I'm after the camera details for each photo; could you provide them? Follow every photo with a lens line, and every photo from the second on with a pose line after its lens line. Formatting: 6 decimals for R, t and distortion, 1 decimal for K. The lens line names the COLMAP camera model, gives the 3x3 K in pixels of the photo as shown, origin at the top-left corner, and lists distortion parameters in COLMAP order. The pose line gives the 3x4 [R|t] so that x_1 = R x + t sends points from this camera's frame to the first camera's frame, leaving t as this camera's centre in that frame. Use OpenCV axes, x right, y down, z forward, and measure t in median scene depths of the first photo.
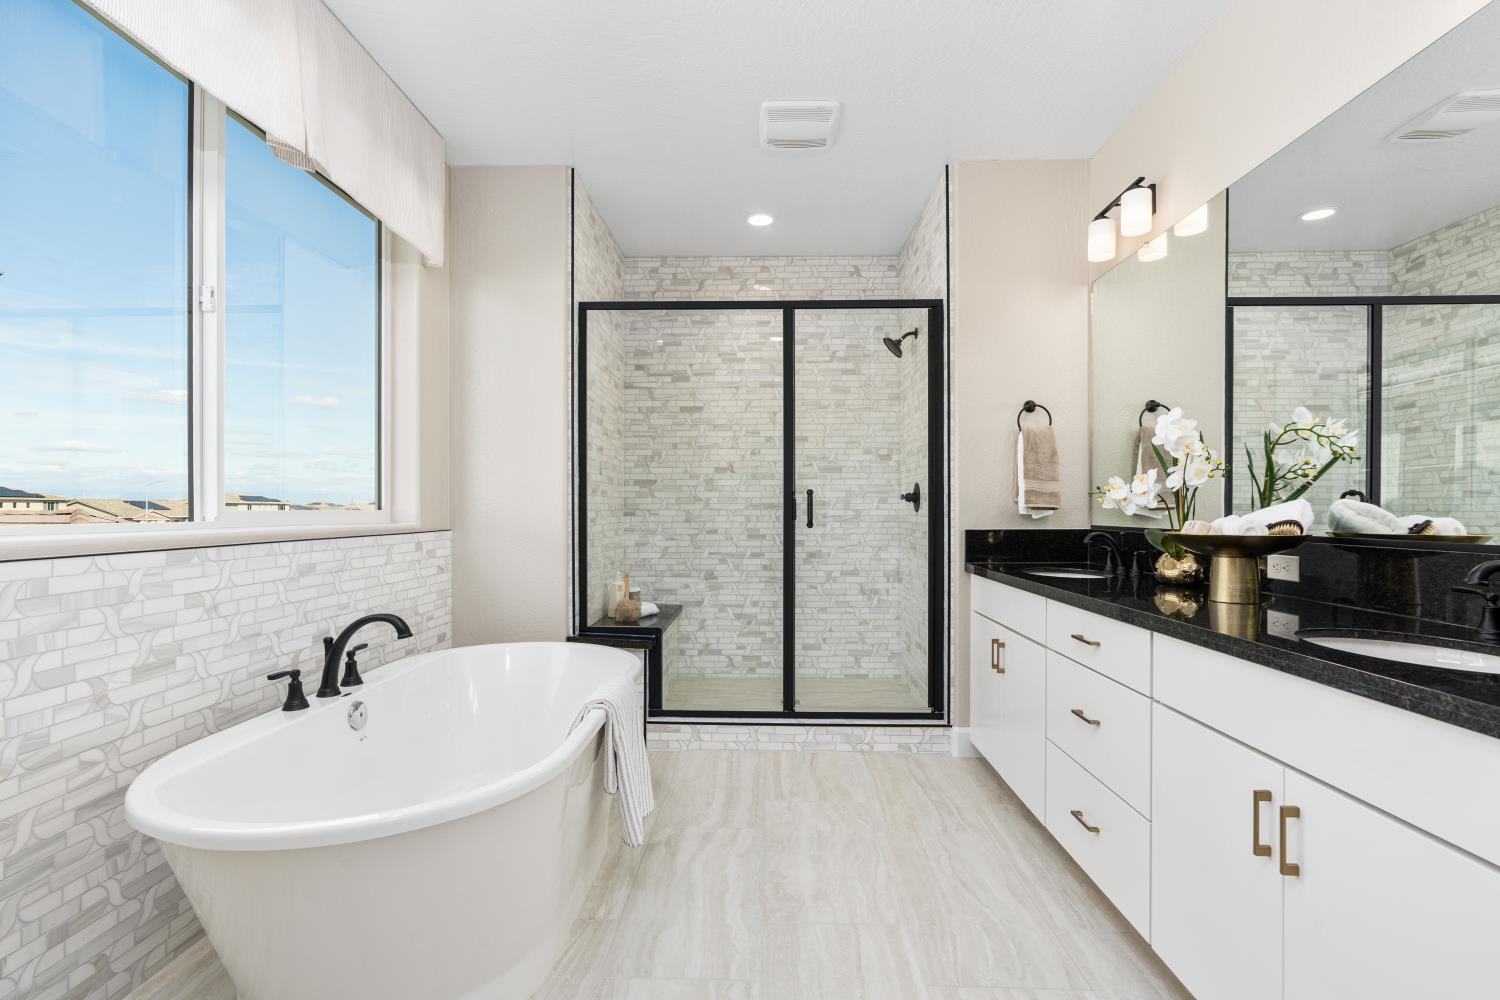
lens RADIAL K [[701.9, 0, 750.0], [0, 701.9, 500.0], [0, 0, 1]] dist [-0.002772, 0.007445]
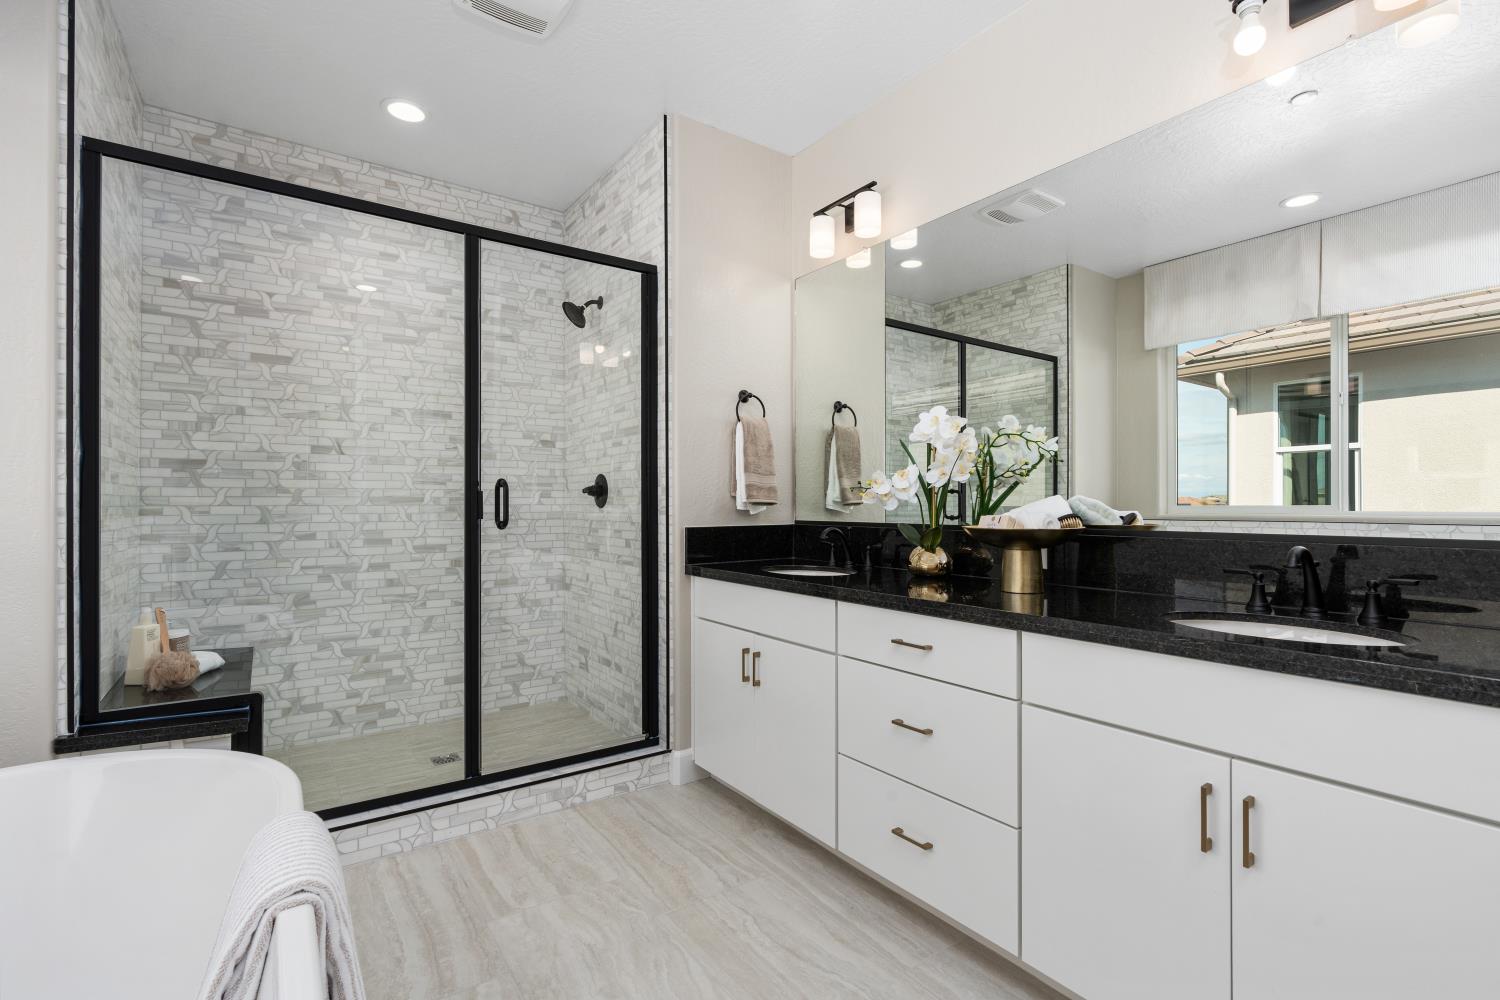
lens RADIAL K [[684.6, 0, 748.9], [0, 684.6, 494.6], [0, 0, 1]] dist [-0.009230, 0.006026]
pose [[0.796546, 0.008289, 0.604522, -0.128766], [-0.007189, 0.999965, -0.004237, 0.003032], [-0.604536, -0.000971, 0.796577, 0.212551]]
